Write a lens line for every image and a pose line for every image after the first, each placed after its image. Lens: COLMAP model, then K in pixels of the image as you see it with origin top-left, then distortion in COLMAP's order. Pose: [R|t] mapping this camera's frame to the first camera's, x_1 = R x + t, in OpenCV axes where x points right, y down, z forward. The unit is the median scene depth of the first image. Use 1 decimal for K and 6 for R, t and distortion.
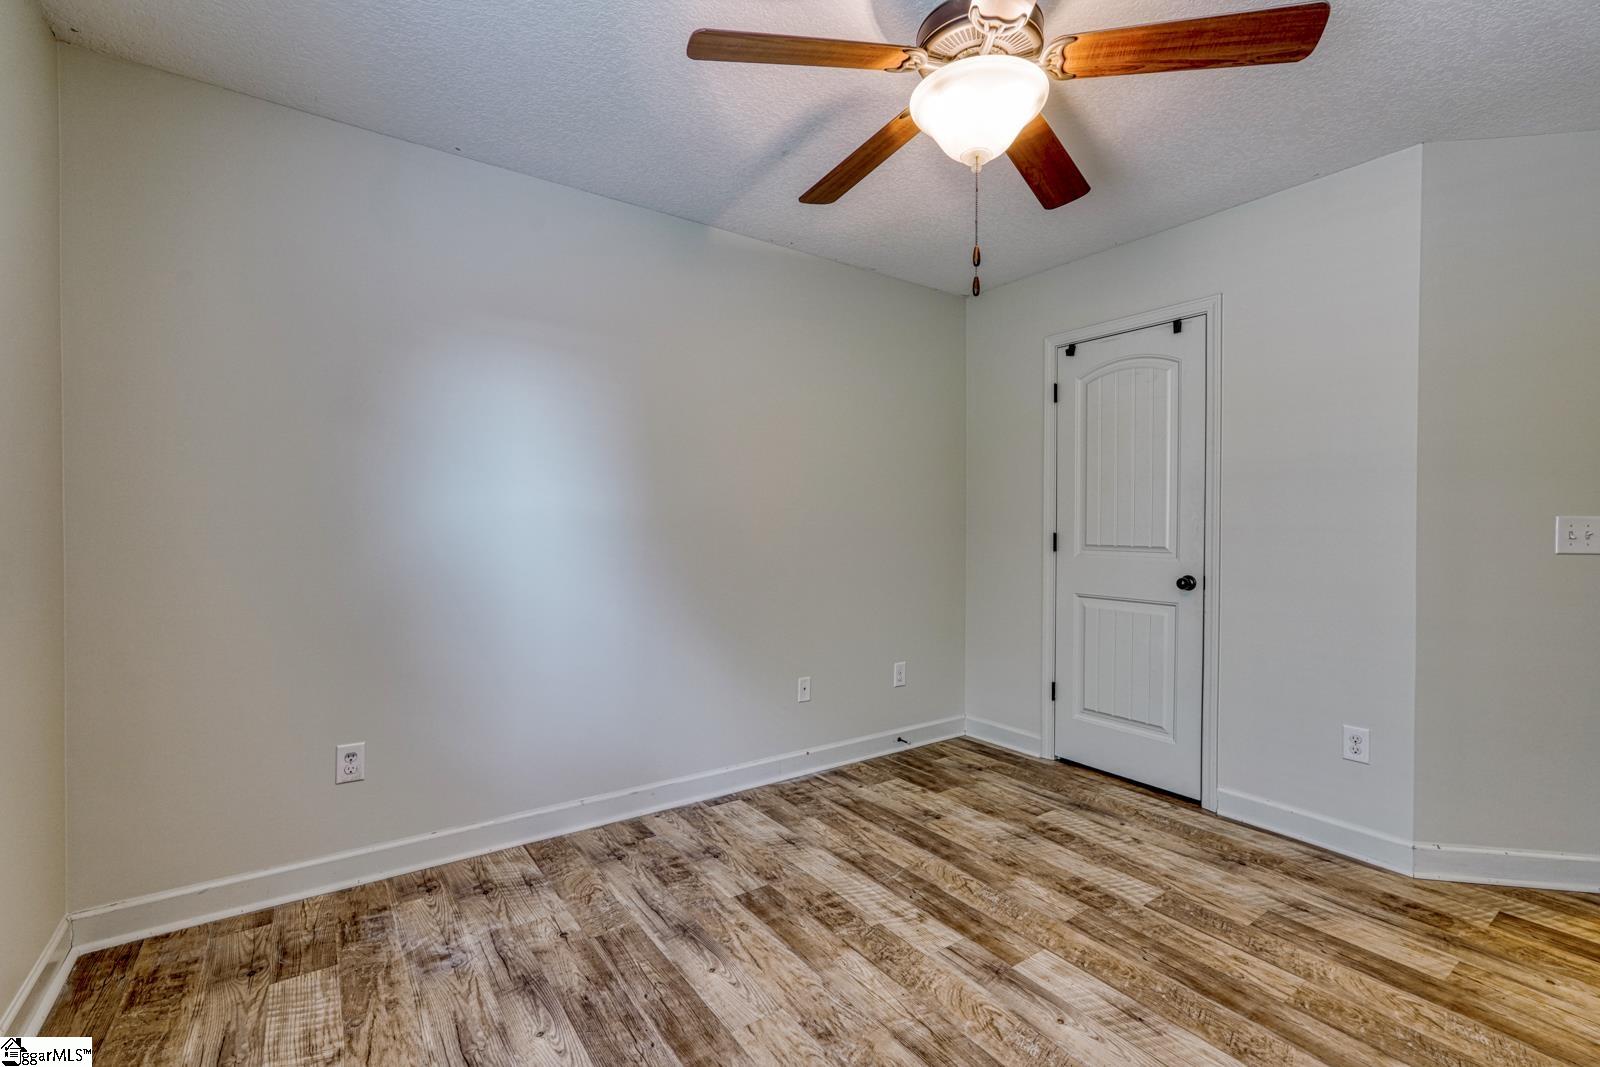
lens RADIAL K [[701.1, 0, 786.3], [0, 701.1, 532.5], [0, 0, 1]] dist [-0.017277, 0.008299]
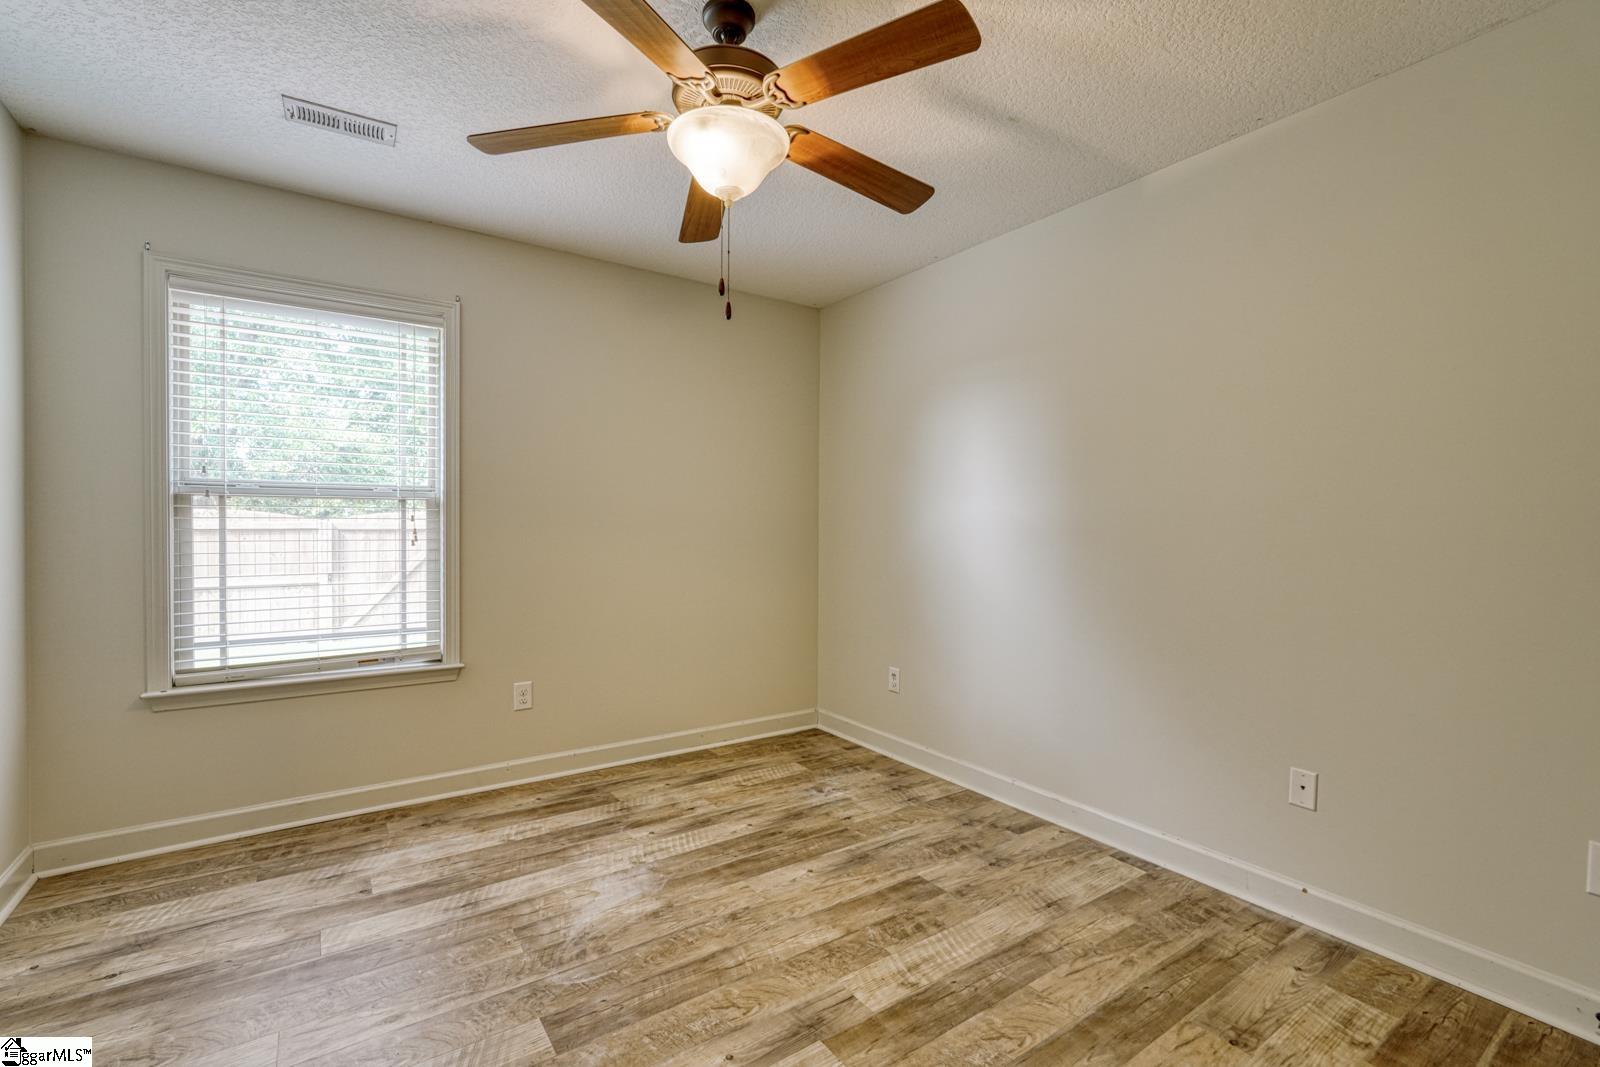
lens RADIAL K [[701.1, 0, 814.5], [0, 701.1, 542.9], [0, 0, 1]] dist [-0.017277, 0.008299]
pose [[0.010393, 0.017940, -0.999785, 0.968657], [-0.018314, 0.999675, 0.017748, -0.007604], [0.999778, 0.018125, 0.010719, 0.799895]]
